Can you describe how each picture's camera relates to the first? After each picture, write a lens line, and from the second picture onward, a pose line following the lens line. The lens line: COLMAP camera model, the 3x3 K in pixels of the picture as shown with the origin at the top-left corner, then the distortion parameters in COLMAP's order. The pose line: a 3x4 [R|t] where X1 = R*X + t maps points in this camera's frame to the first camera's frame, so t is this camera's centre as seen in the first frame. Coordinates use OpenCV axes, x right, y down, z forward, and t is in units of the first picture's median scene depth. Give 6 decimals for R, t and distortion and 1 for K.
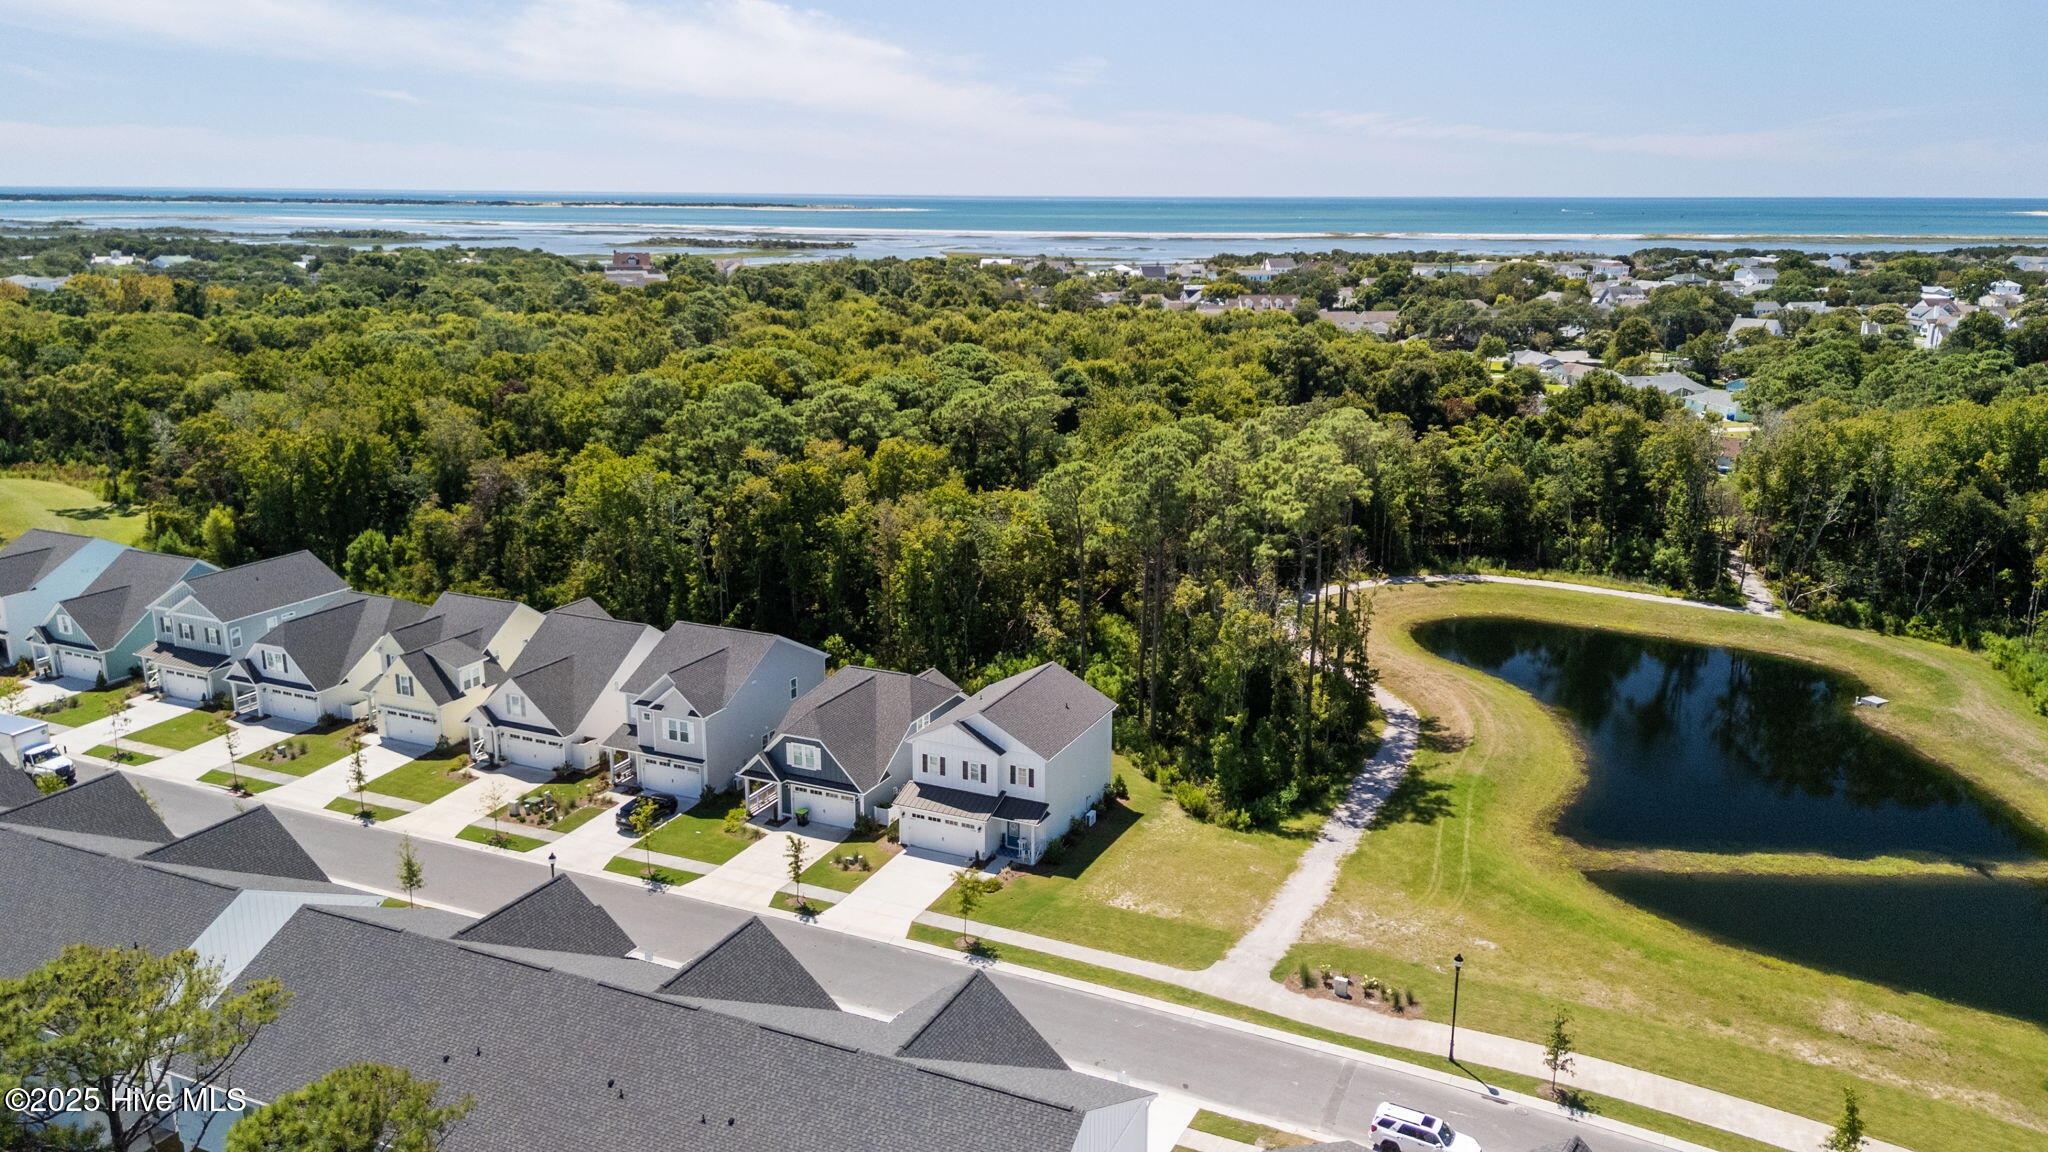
lens RADIAL K [[1496.2, 0, 1024.2], [0, 1496.2, 572.5], [0, 0, 1]] dist [0.065105, -0.051452]
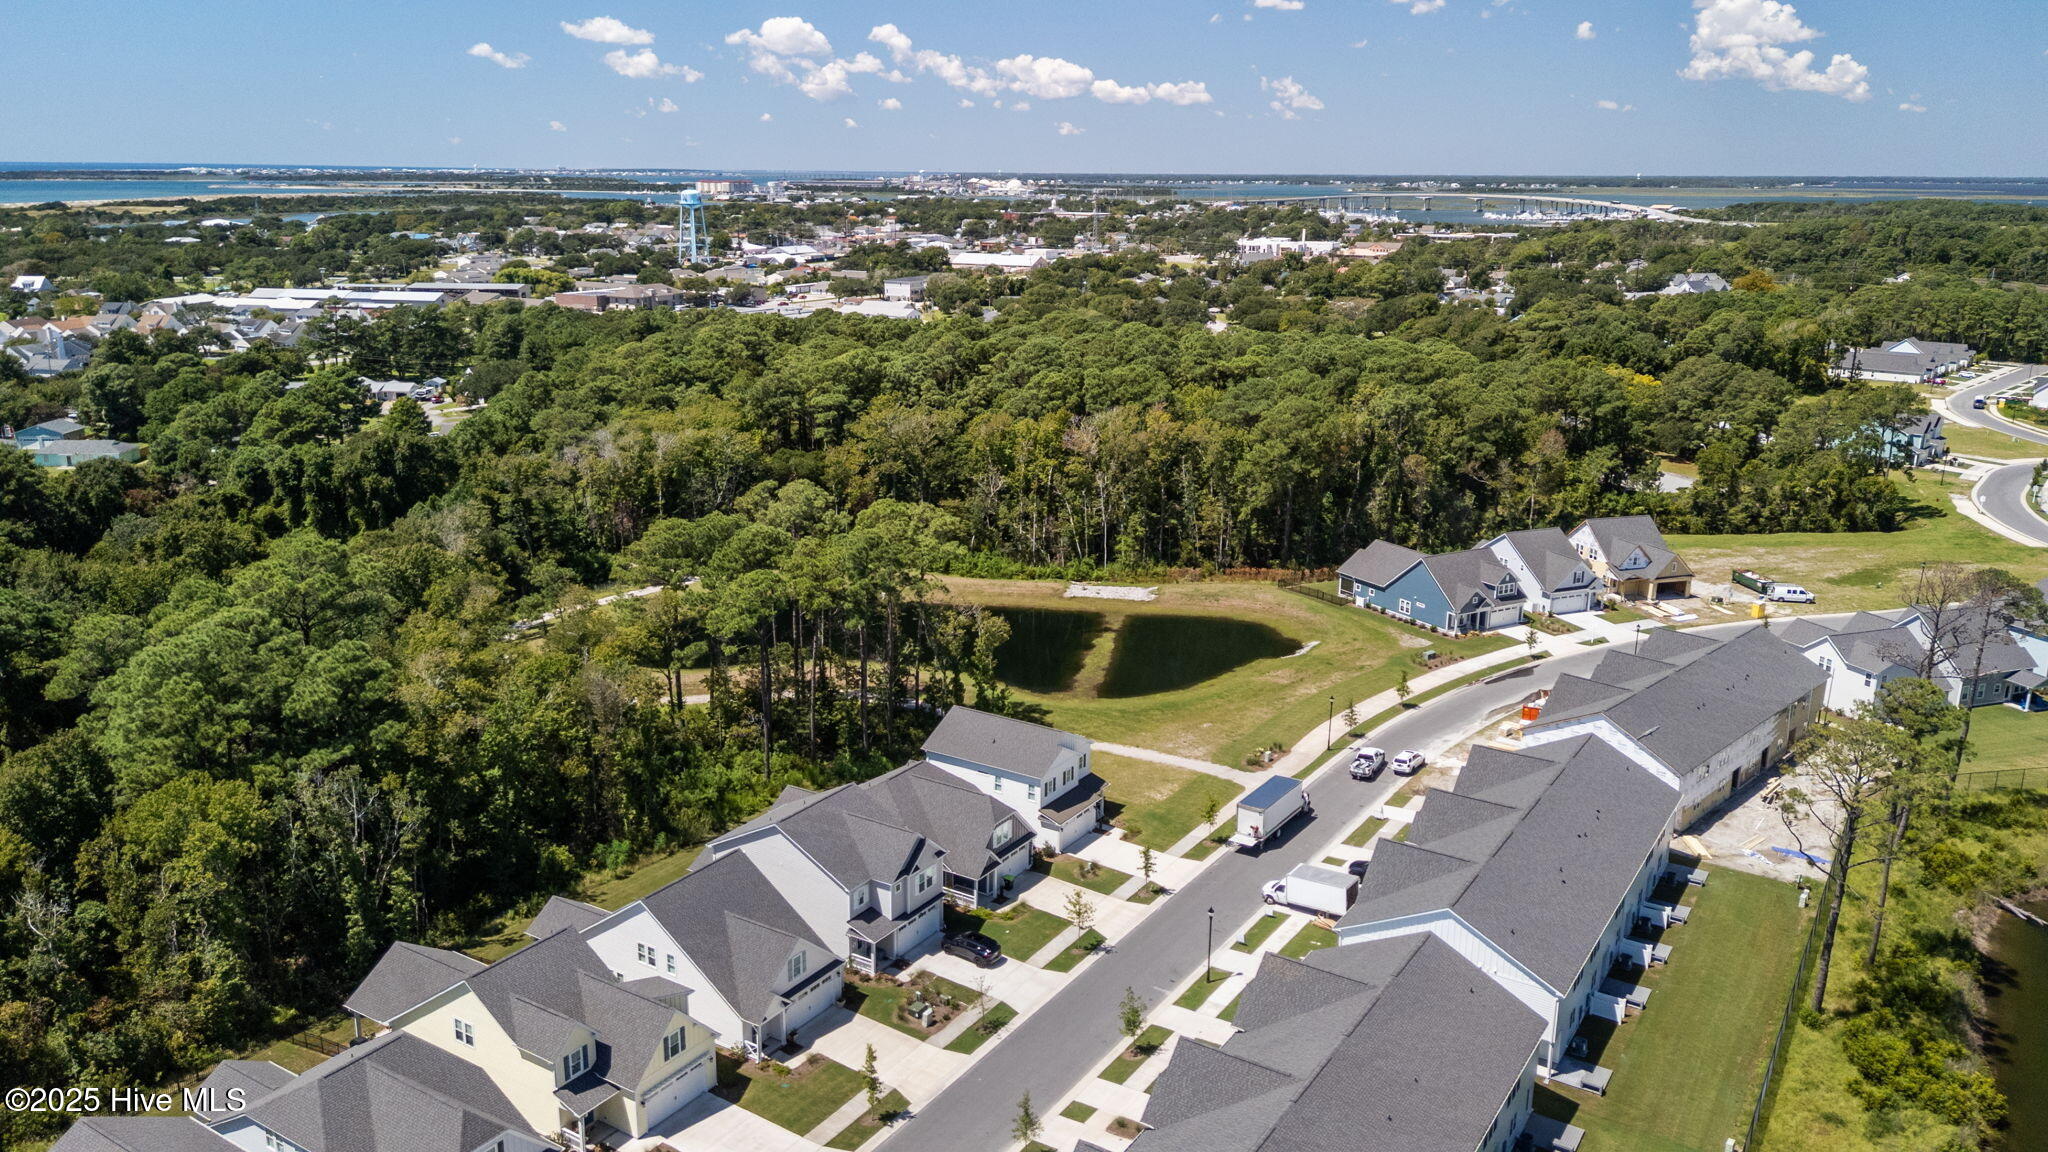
lens RADIAL K [[1496.2, 0, 1028.1], [0, 1496.2, 570.3], [0, 0, 1]] dist [0.065105, -0.051452]
pose [[0.147360, -0.259711, 0.954377, -1.277324], [0.234186, 0.946636, 0.221445, -0.349597], [-0.960959, 0.190870, 0.200317, 0.724585]]
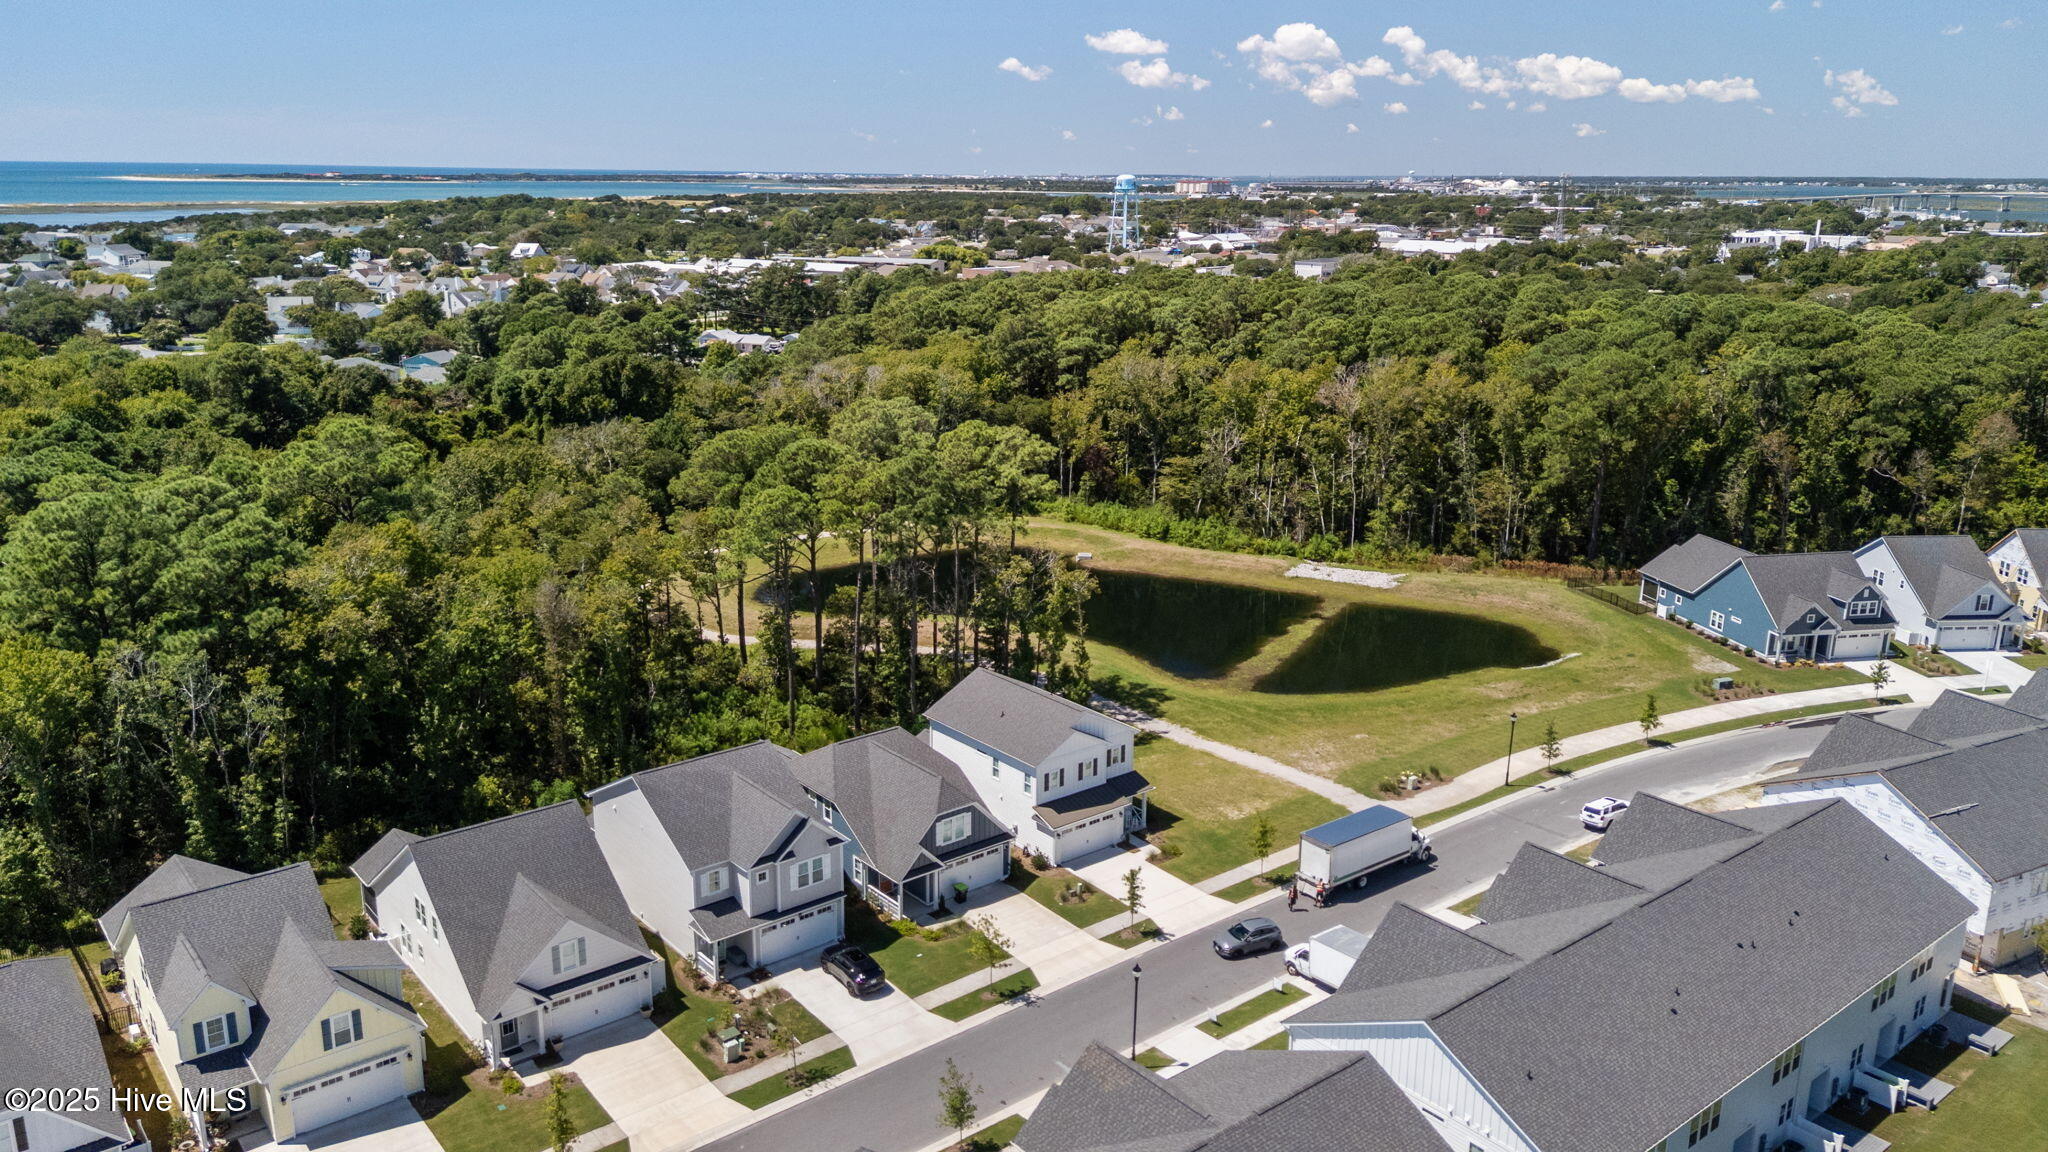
lens RADIAL K [[1496.2, 0, 1033.6], [0, 1496.2, 583.9], [0, 0, 1]] dist [0.065105, -0.051452]
pose [[0.441977, -0.239857, 0.864364, -0.920406], [0.211432, 0.964295, 0.159475, -0.166266], [-0.871753, 0.112270, 0.476909, 0.516204]]
